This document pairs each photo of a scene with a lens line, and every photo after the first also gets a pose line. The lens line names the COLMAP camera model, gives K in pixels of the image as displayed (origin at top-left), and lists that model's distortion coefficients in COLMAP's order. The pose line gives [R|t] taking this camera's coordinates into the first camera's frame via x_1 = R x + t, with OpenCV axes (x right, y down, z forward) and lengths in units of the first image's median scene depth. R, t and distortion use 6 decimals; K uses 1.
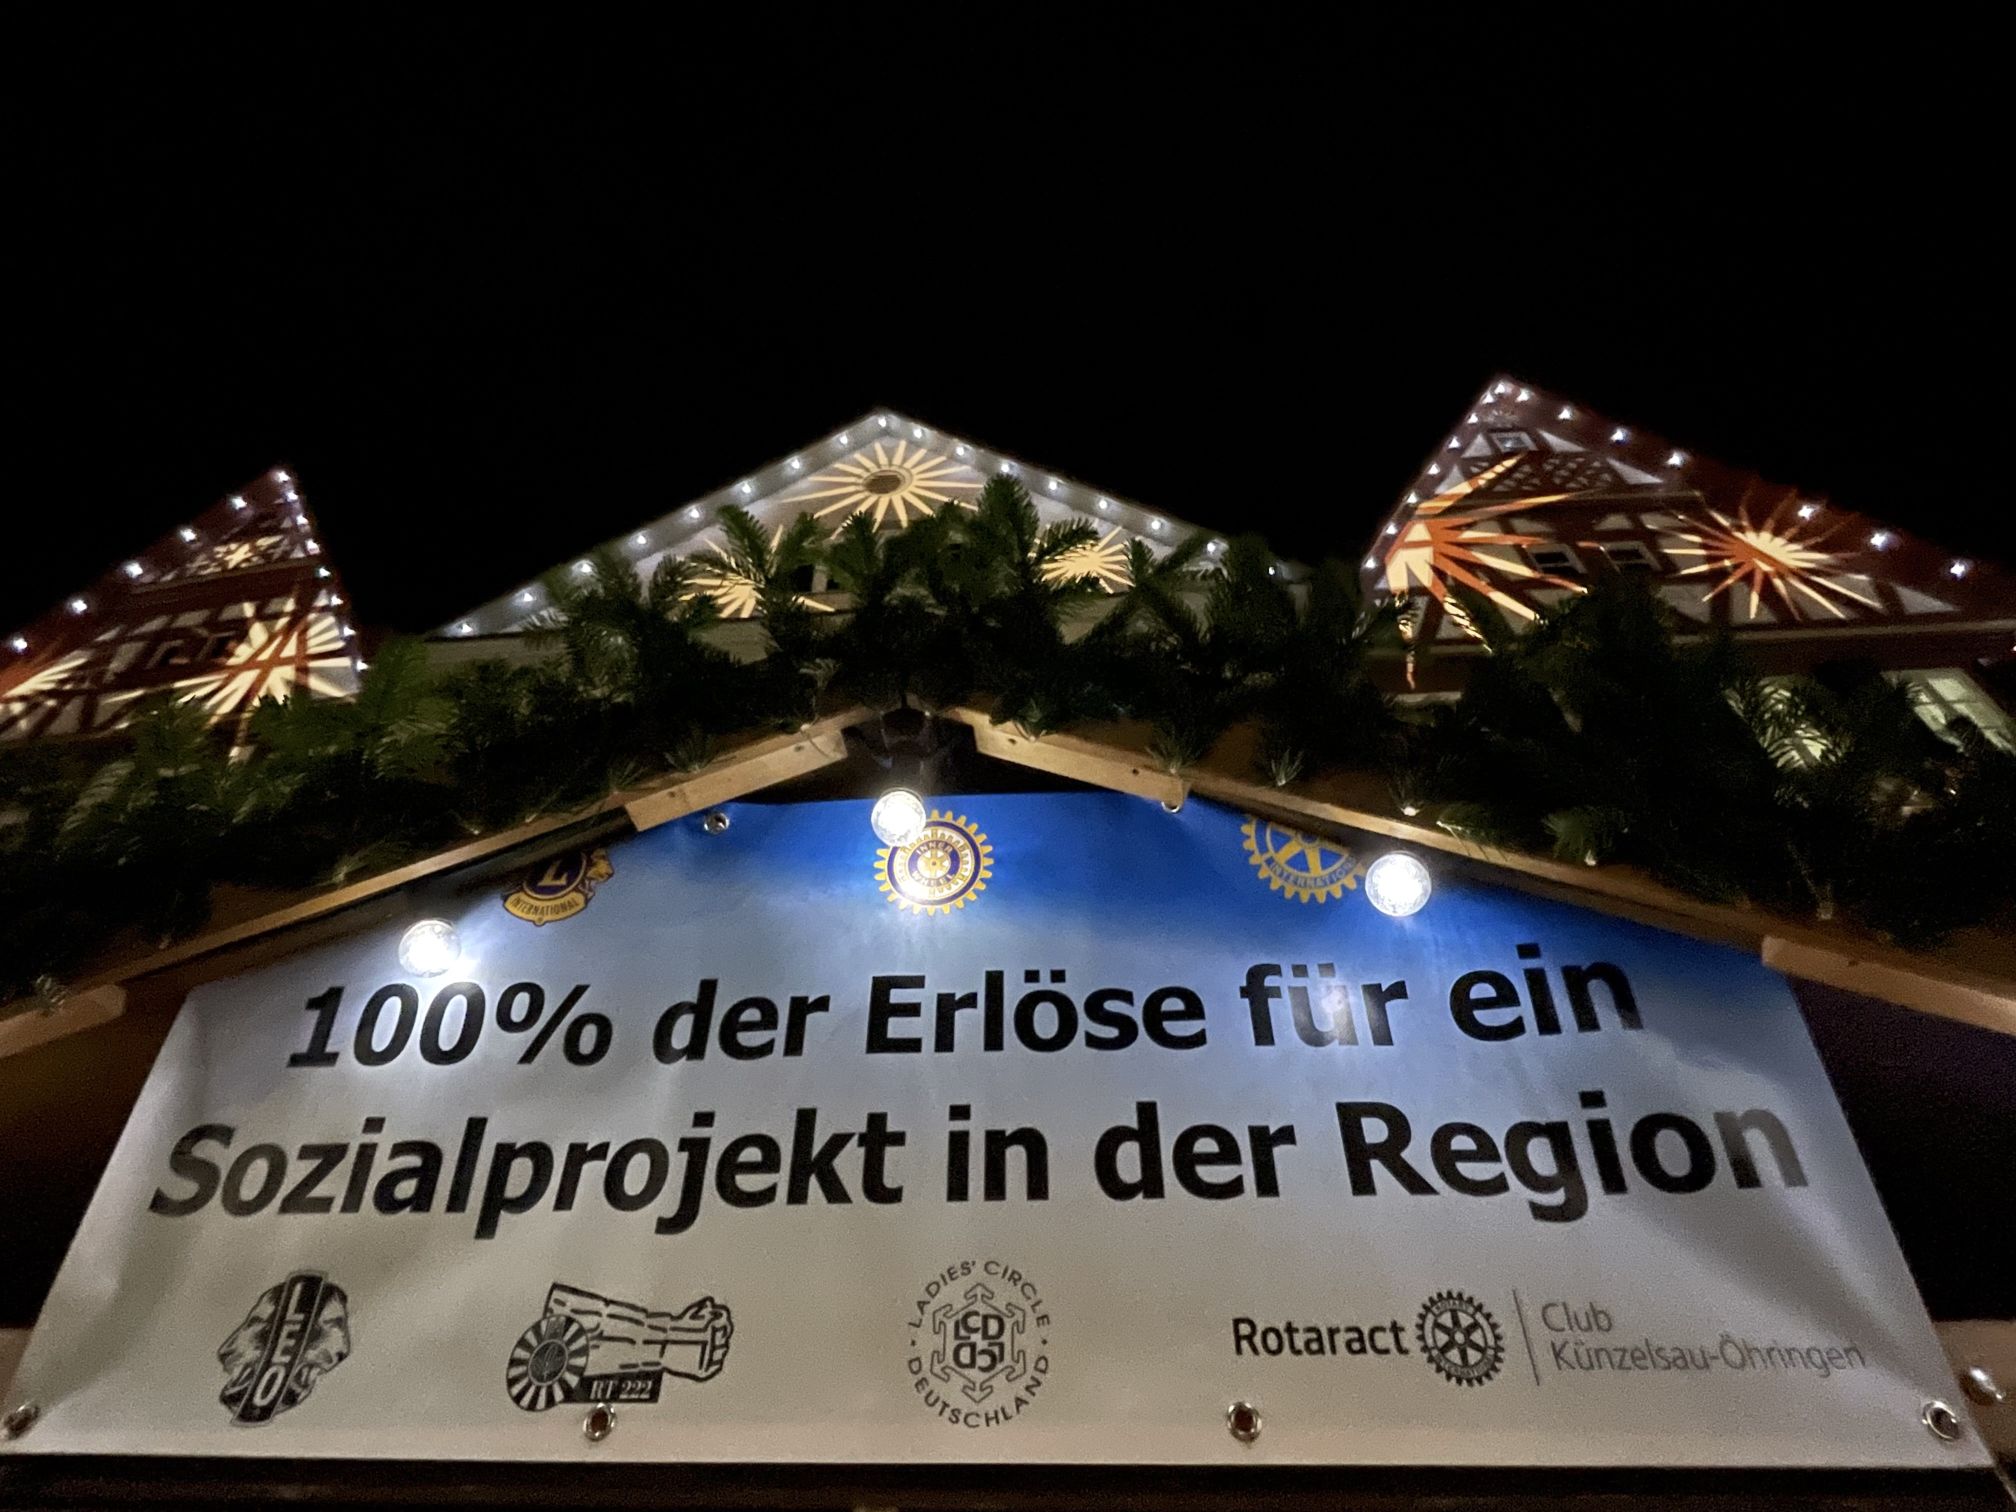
lens RADIAL K [[1034.3, 0, 1005.2], [0, 1034.3, 750.5], [0, 0, 1]] dist [-0.002224, 0.001769]
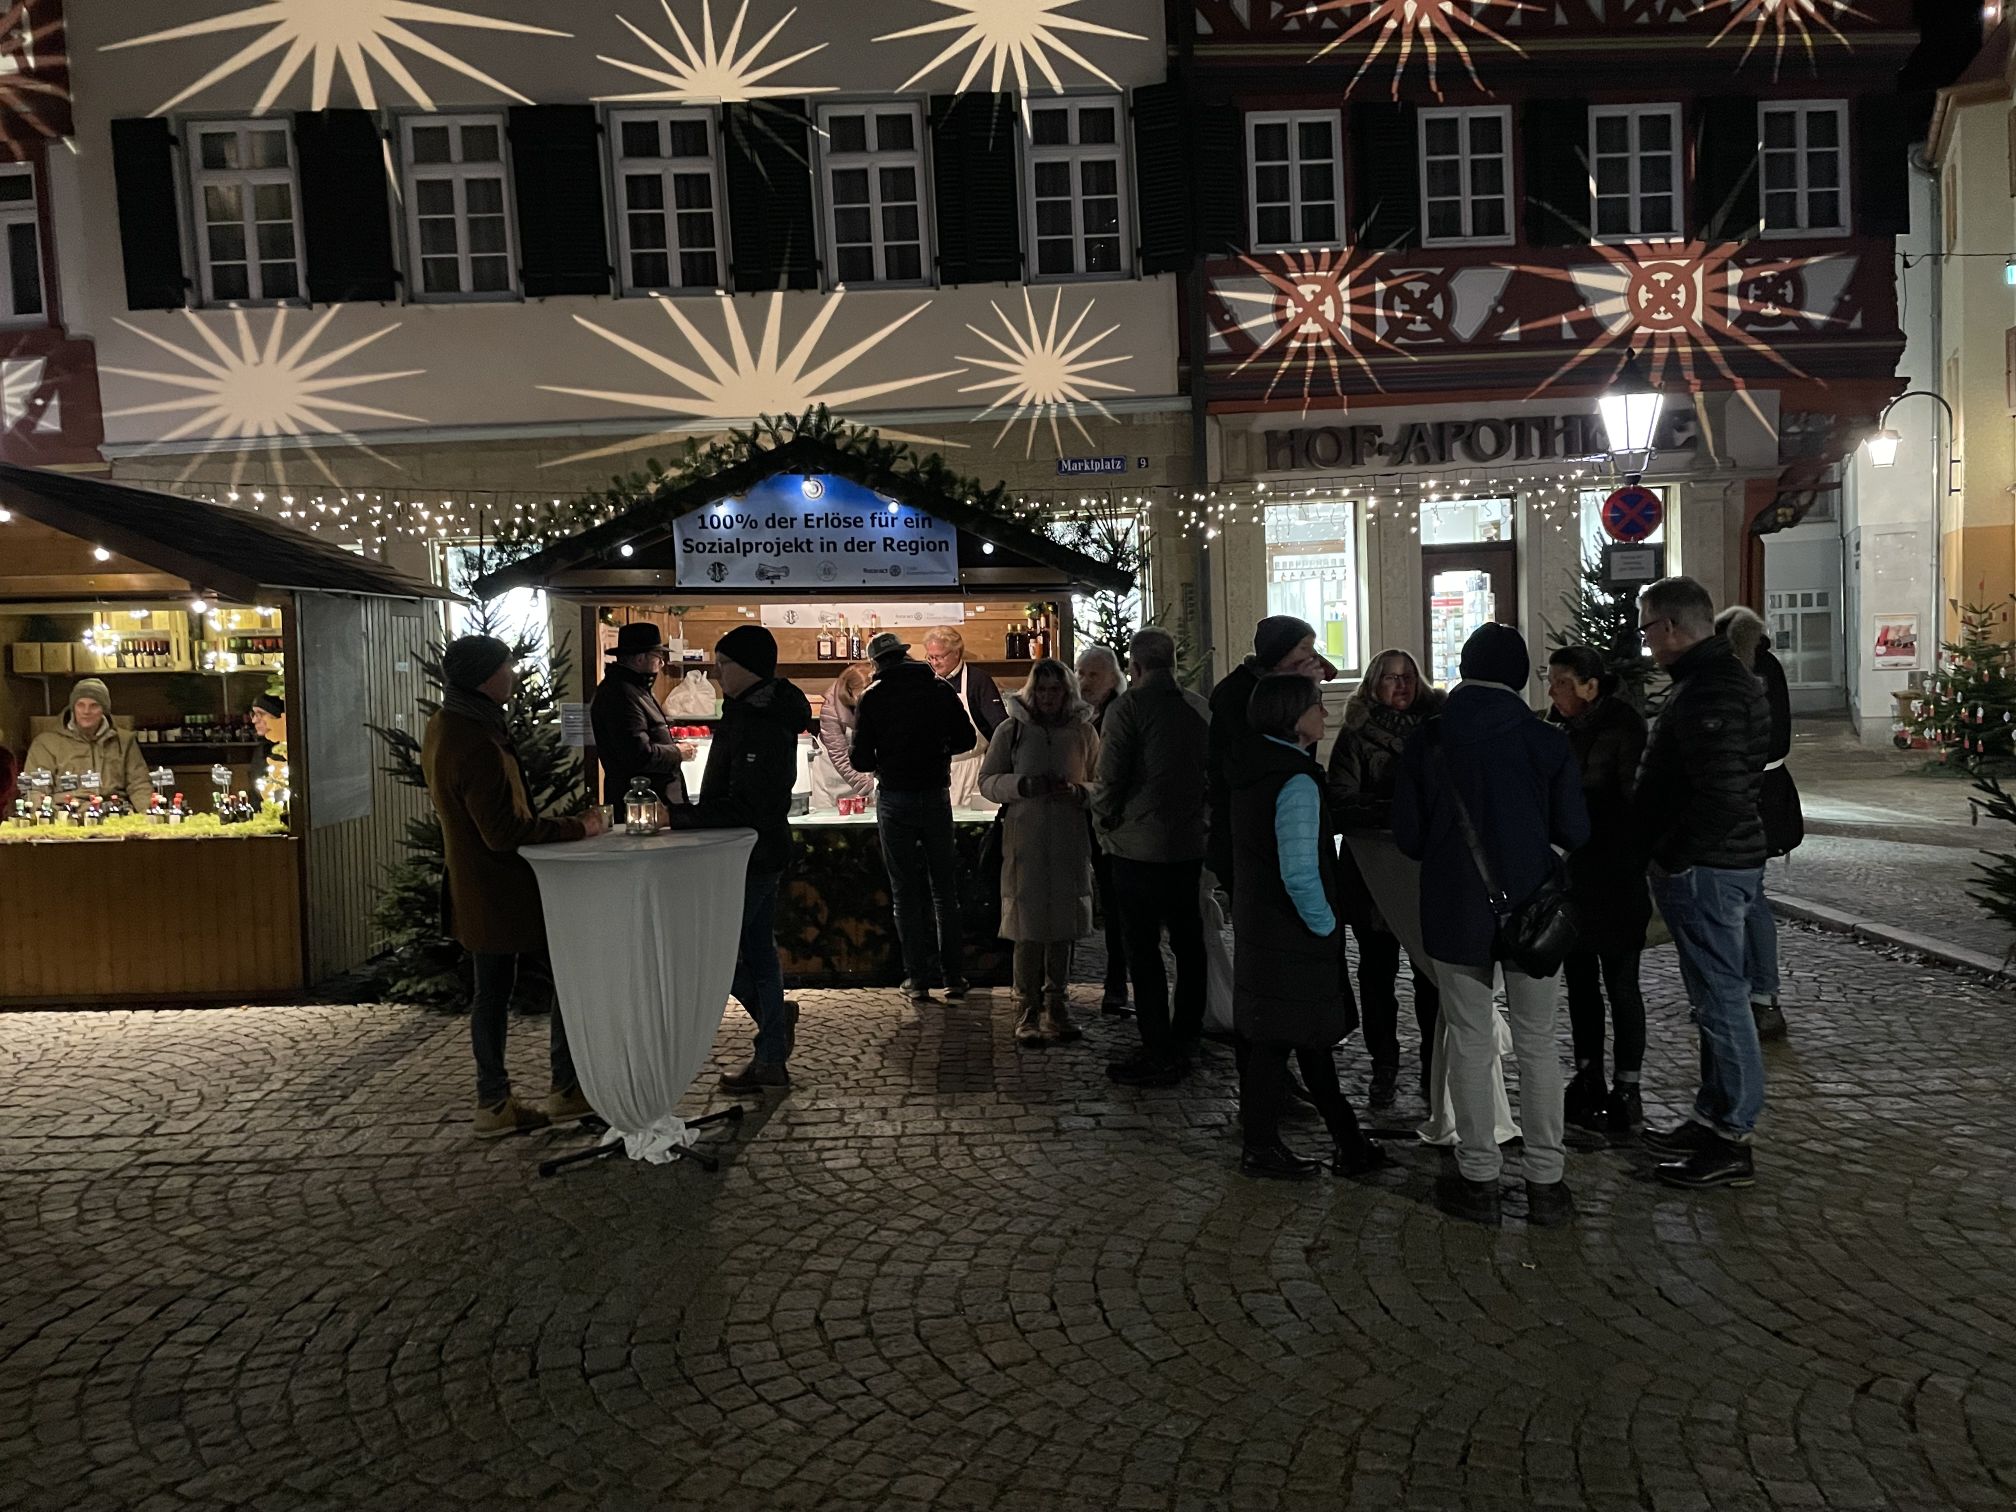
lens RADIAL K [[1512.8, 0, 1017.2], [0, 1512.8, 737.5], [0, 0, 1]] dist [0.100633, -0.123284]
pose [[0.992944, -0.031584, 0.114301, 0.038716], [-0.059527, 0.700886, 0.710785, -5.050368], [-0.102562, -0.712574, 0.694060, -5.921485]]
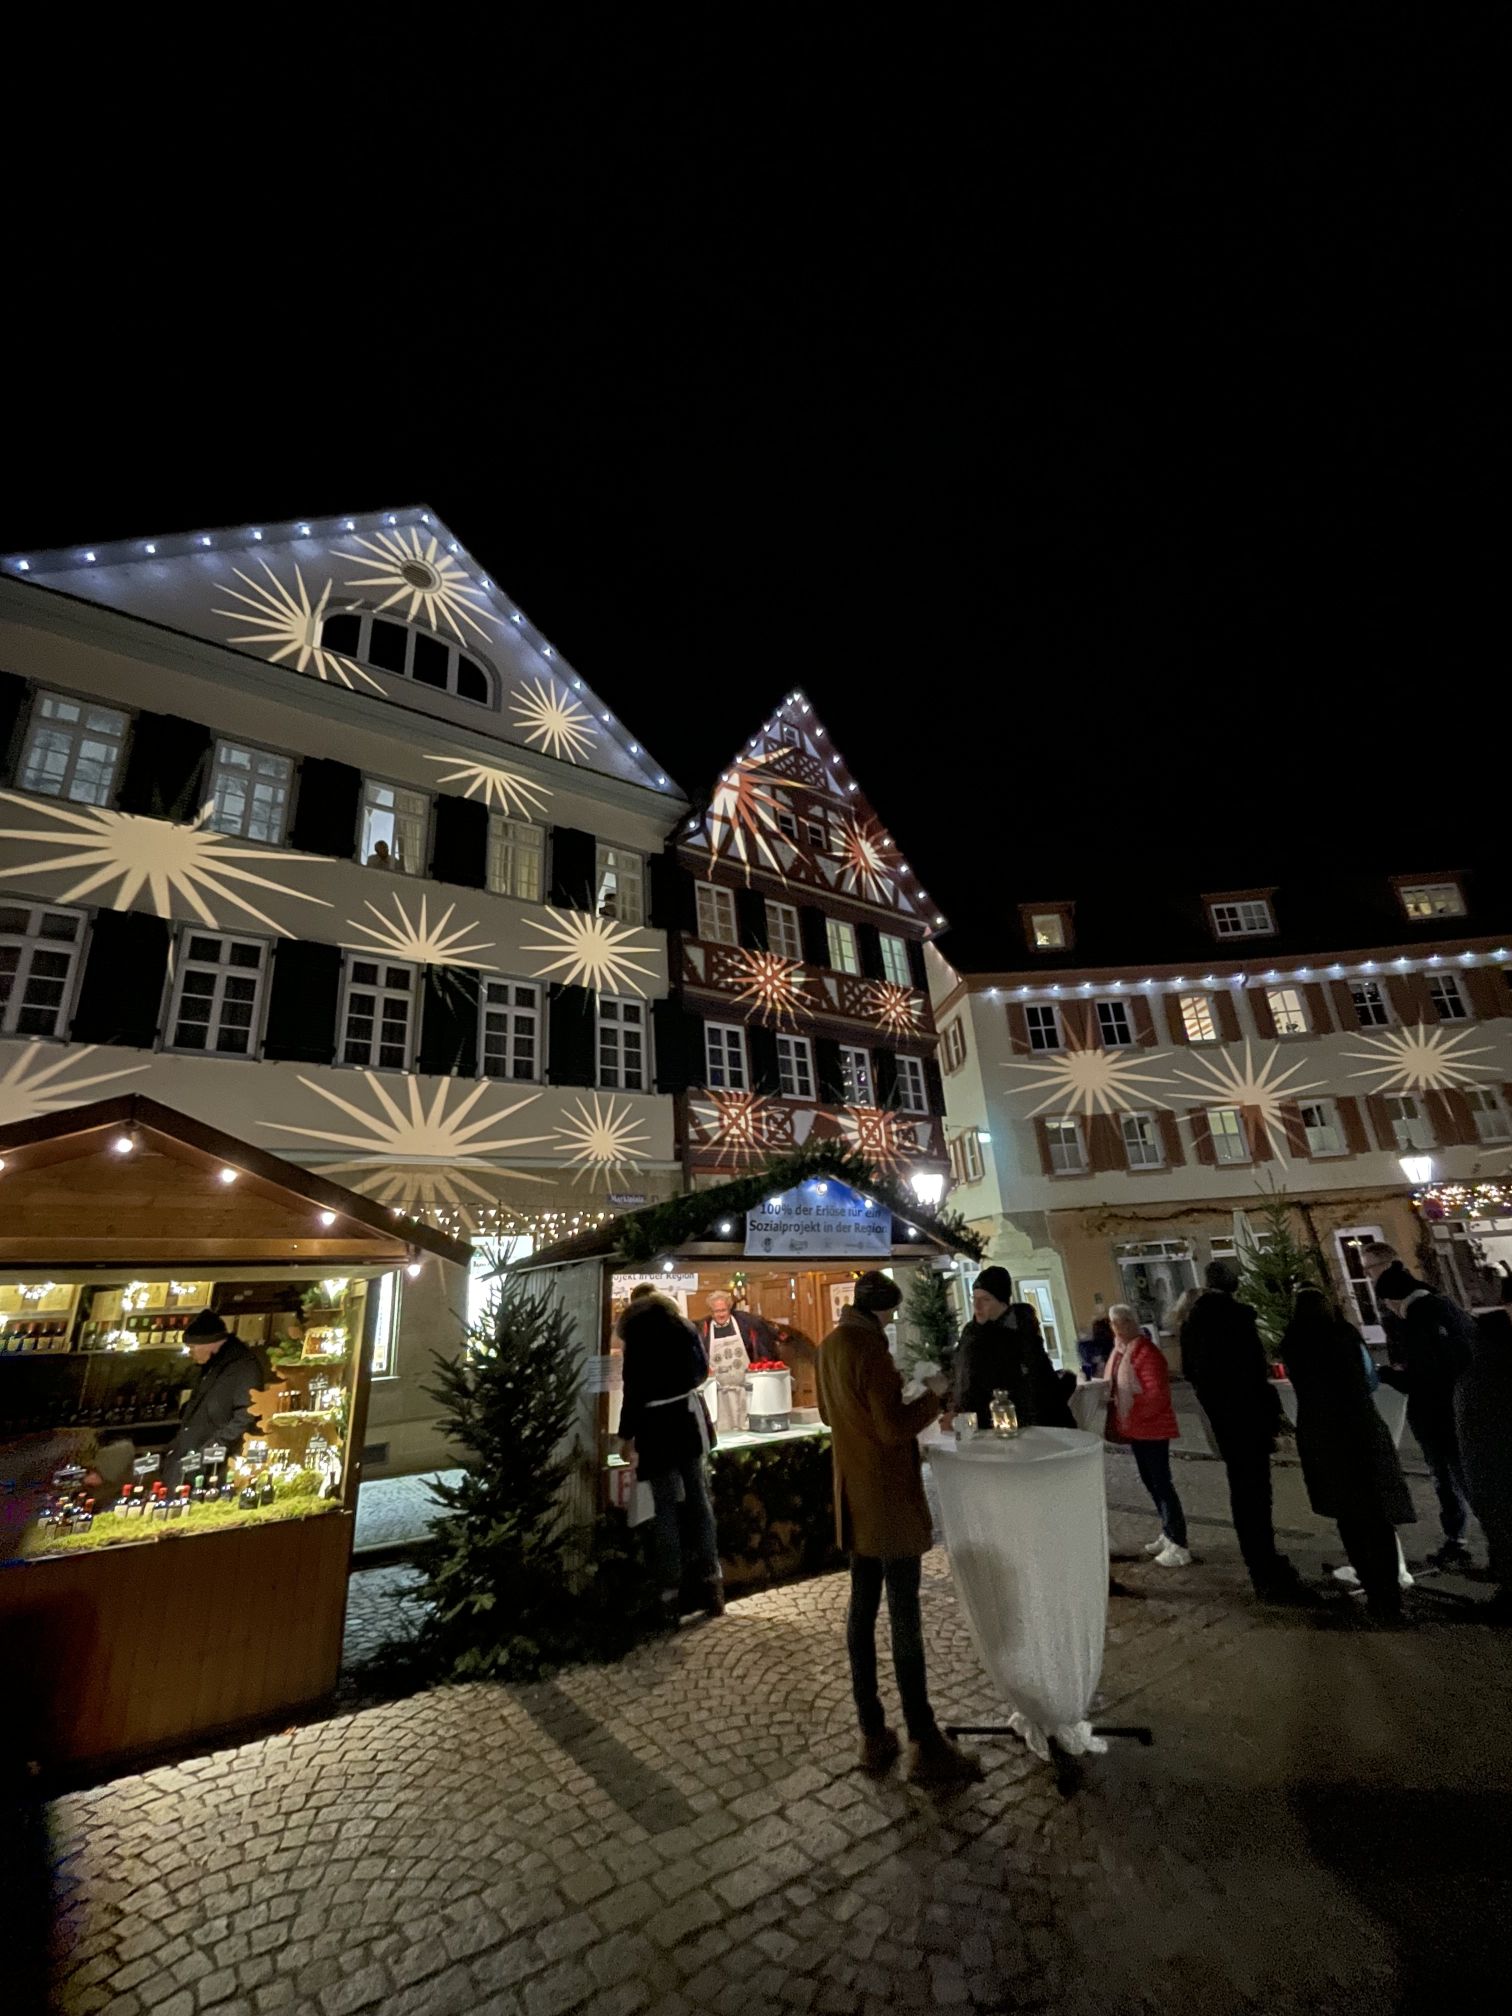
lens RADIAL K [[819.4, 0, 761.9], [0, 819.4, 1005.7], [0, 0, 1]] dist [-0.004382, -0.000380]
pose [[0.759863, 0.183182, 0.623741, -5.148382], [-0.392349, 0.894252, 0.215348, -2.609368], [-0.518334, -0.408359, 0.751380, -3.248541]]
